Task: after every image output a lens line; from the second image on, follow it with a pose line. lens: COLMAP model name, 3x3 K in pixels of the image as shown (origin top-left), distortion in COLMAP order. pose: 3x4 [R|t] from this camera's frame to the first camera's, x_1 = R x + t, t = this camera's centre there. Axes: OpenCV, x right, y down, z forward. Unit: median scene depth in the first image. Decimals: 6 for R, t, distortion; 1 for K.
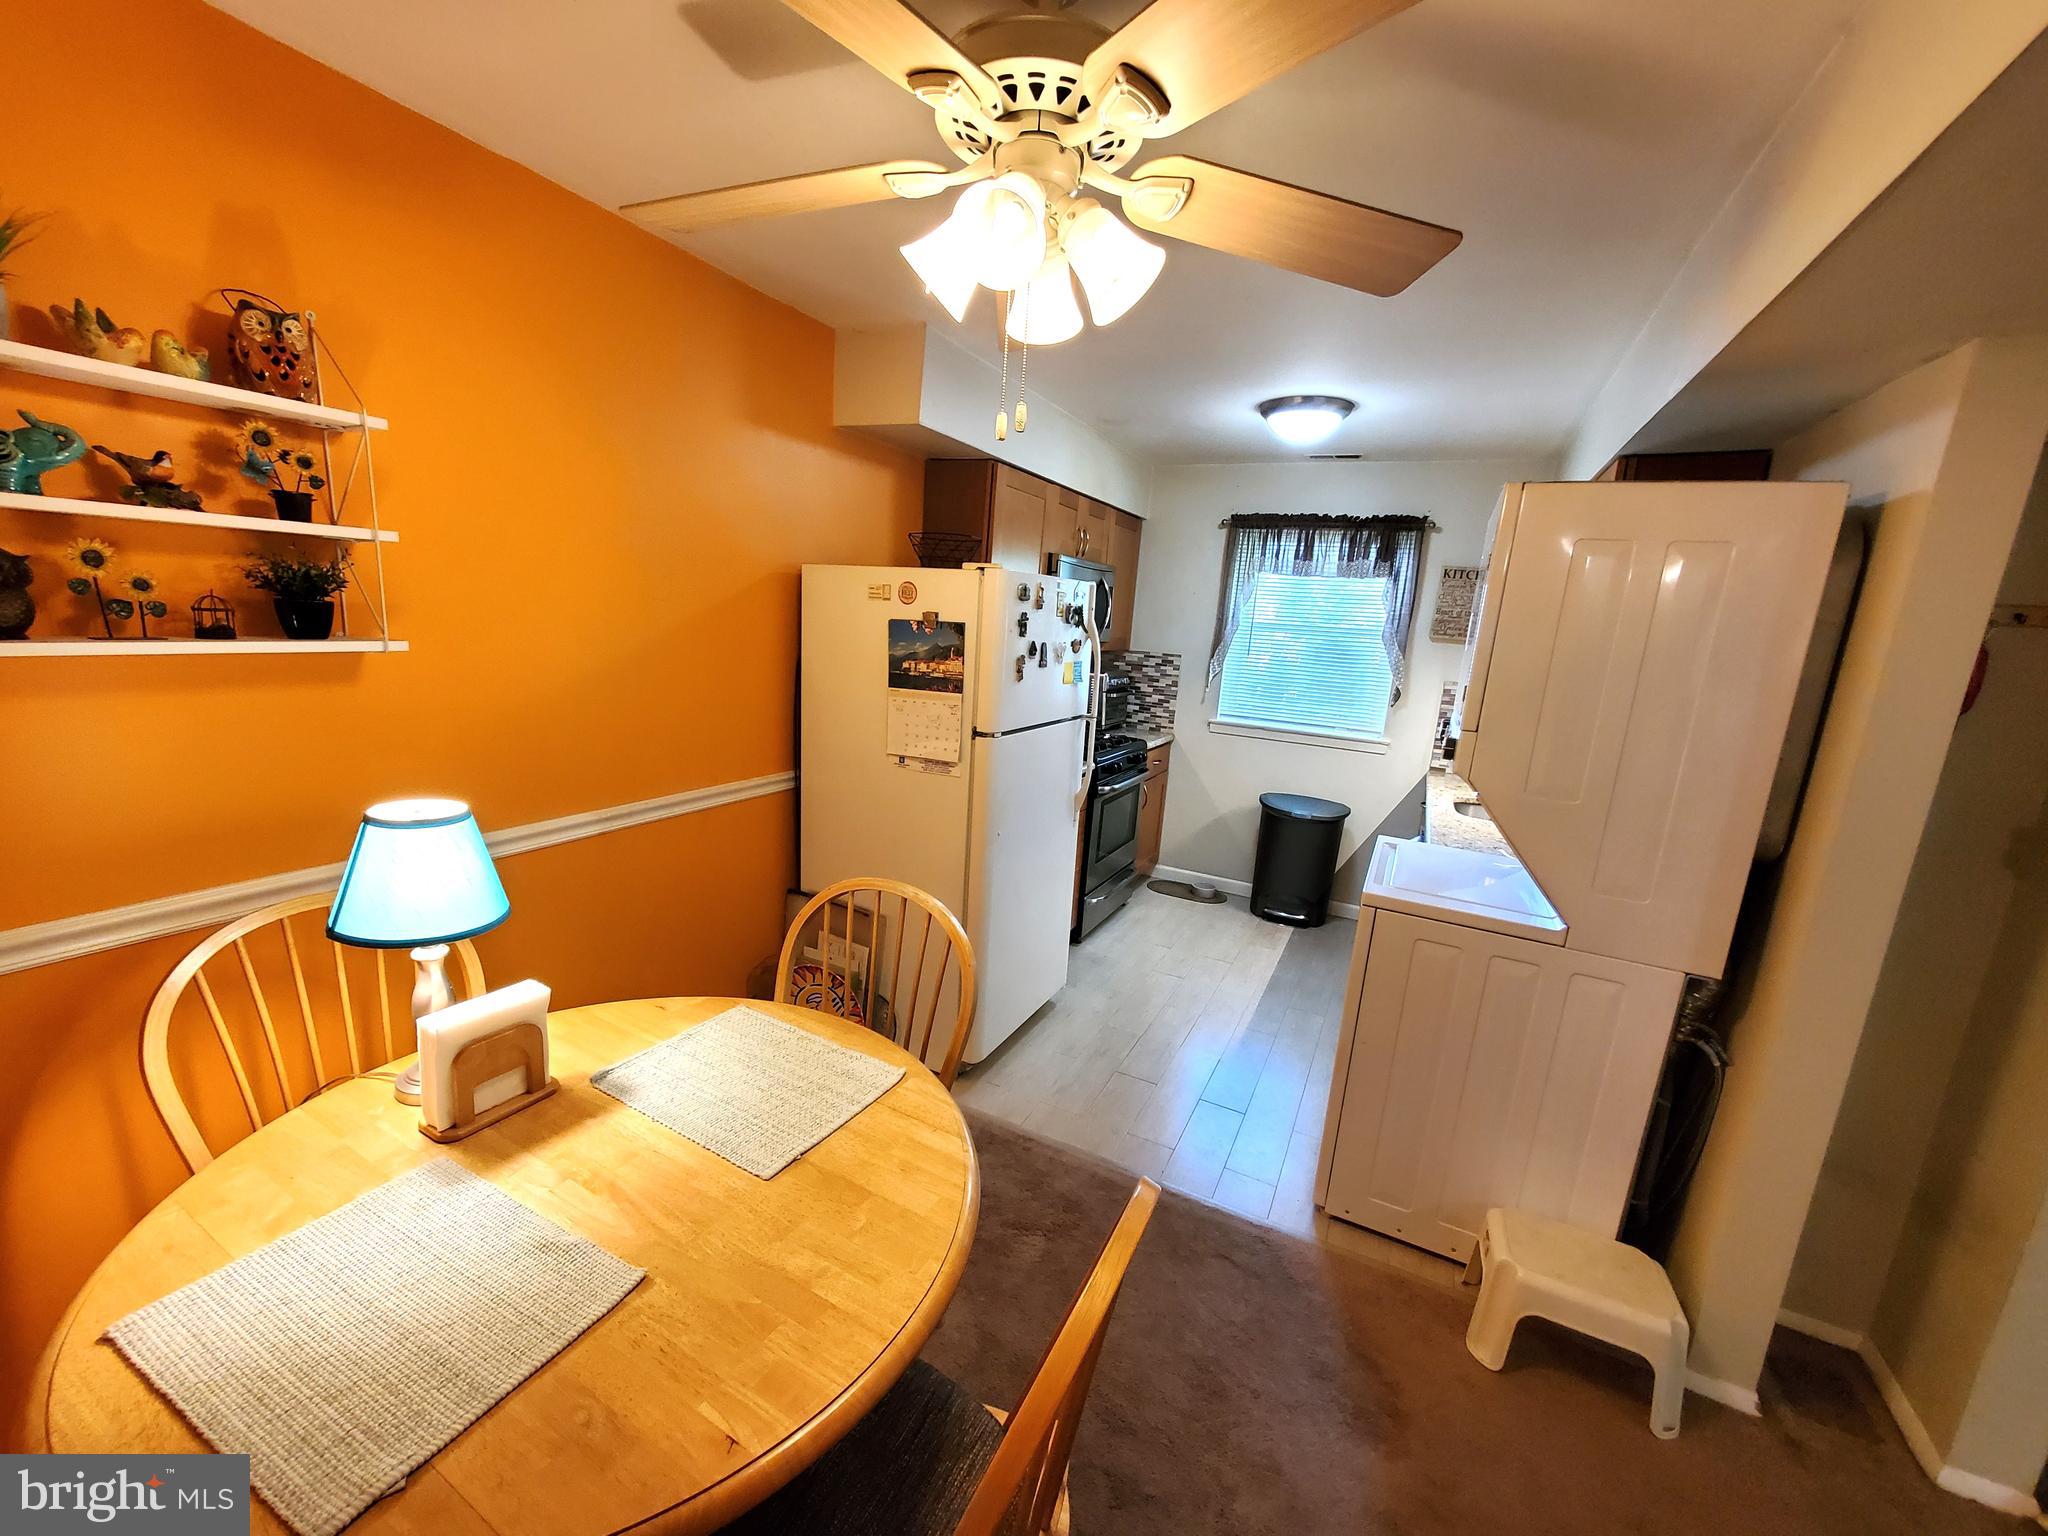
lens RADIAL K [[815.4, 0, 1025.0], [0, 815.4, 773.0], [0, 0, 1]] dist [0.017203, -0.000591]
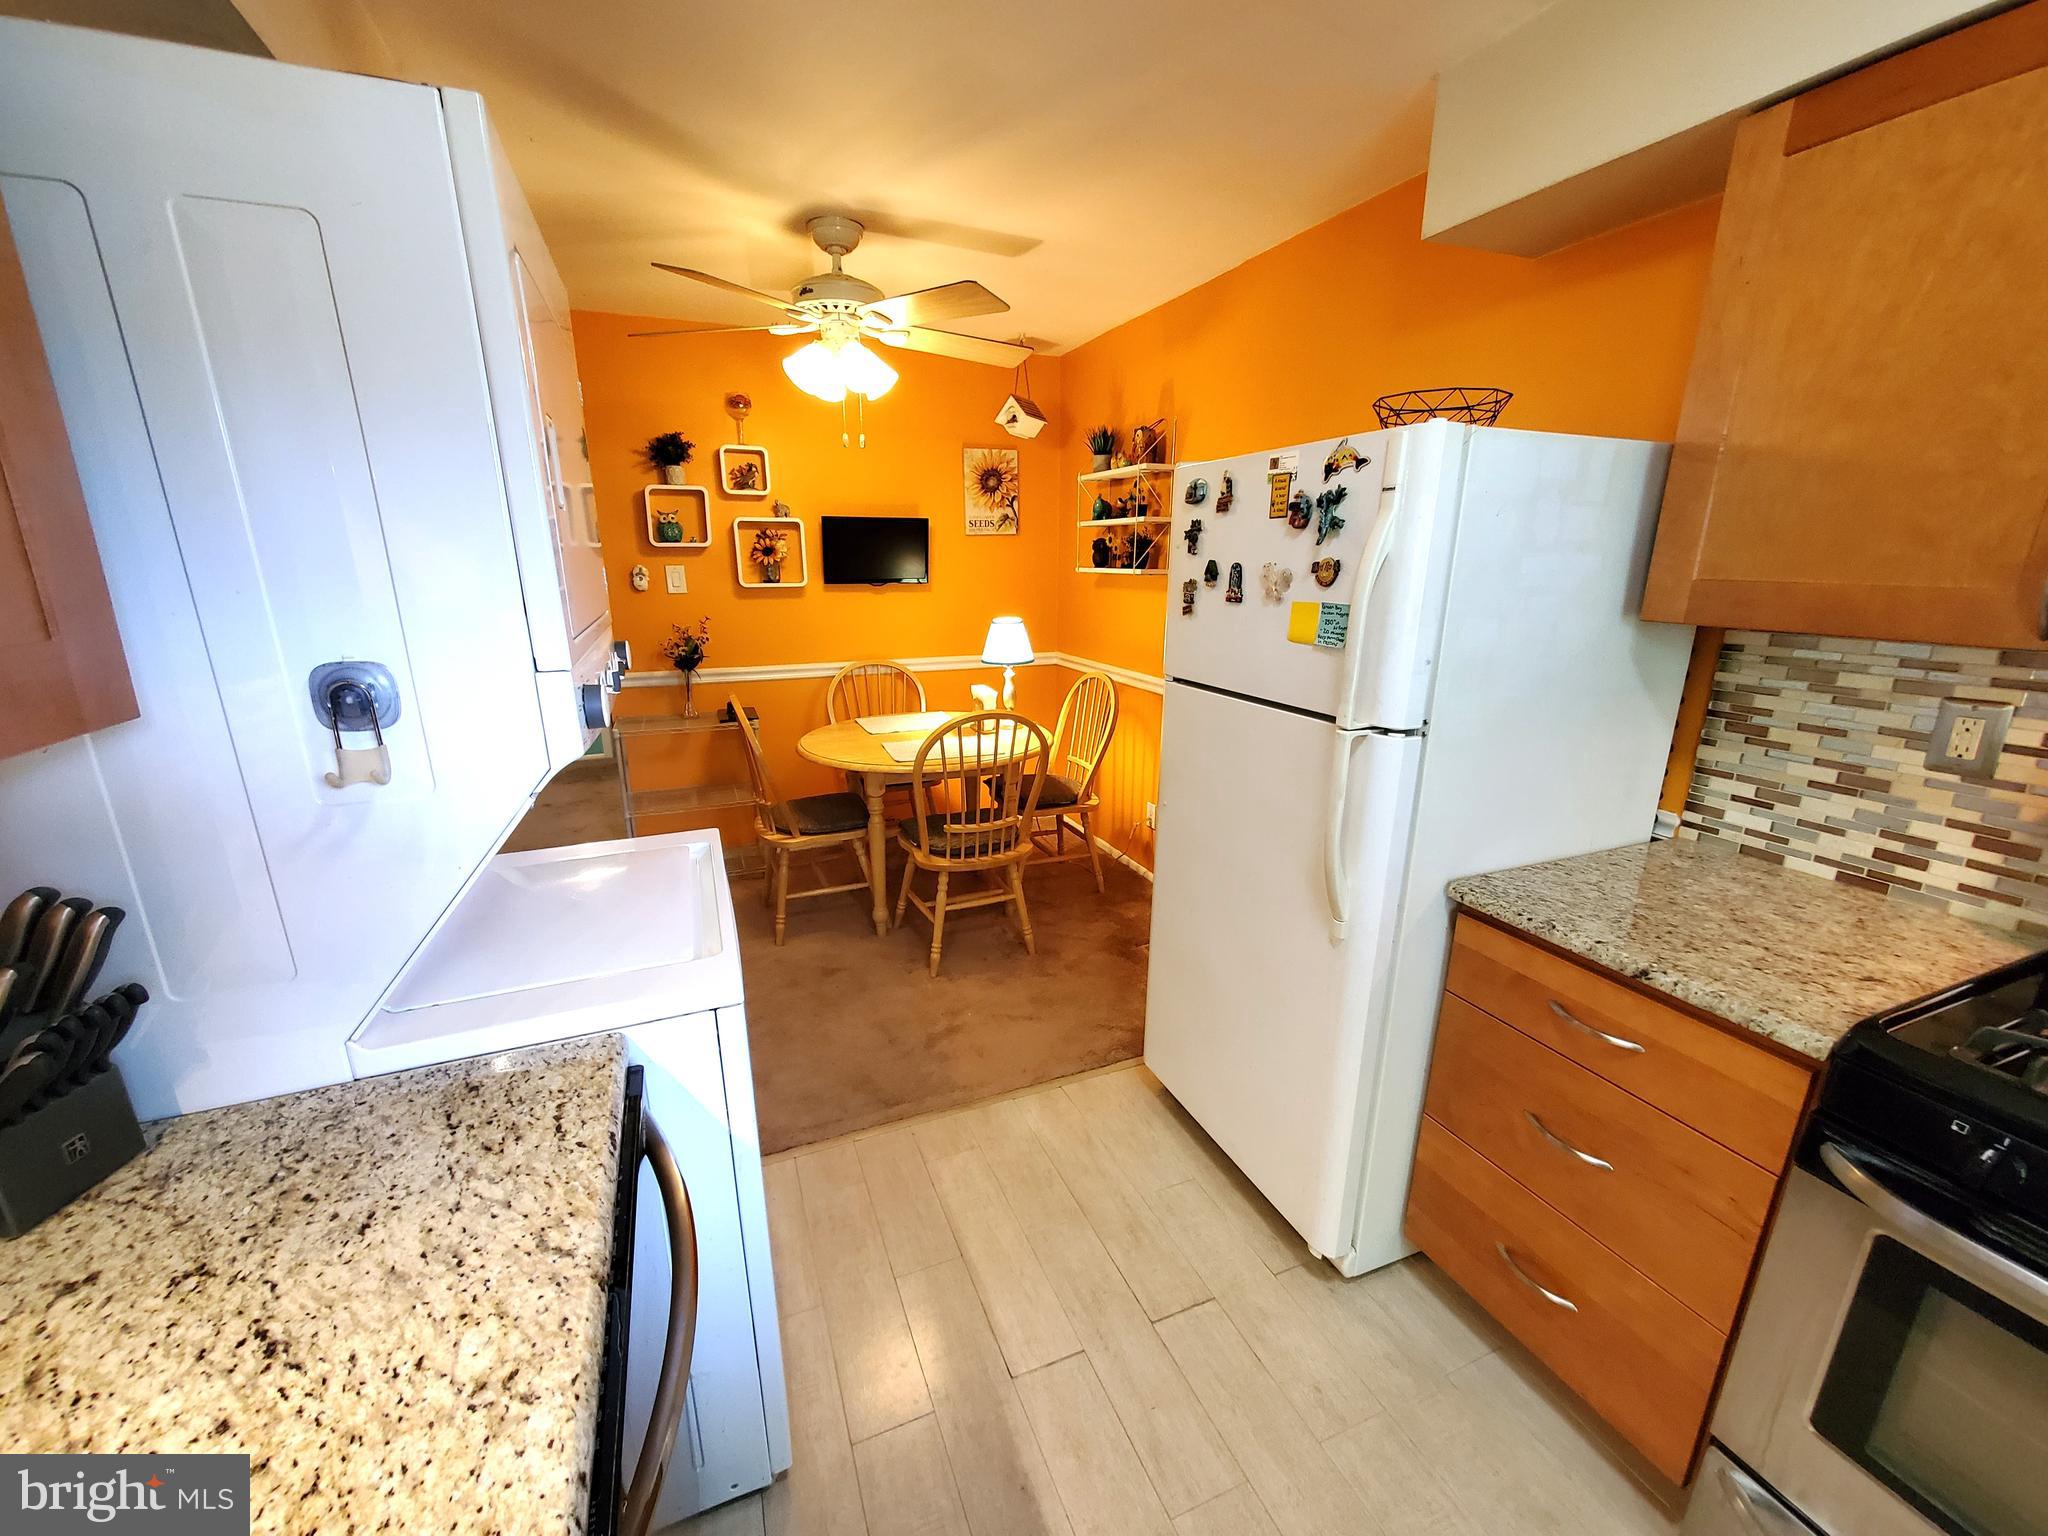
lens RADIAL K [[815.4, 0, 1026.9], [0, 815.4, 780.0], [0, 0, 1]] dist [0.017203, -0.000591]
pose [[-0.661771, 0.132208, -0.737957, 0.665374], [-0.195575, 0.919802, 0.340170, -0.199722], [0.723747, 0.369440, -0.582842, 1.390061]]
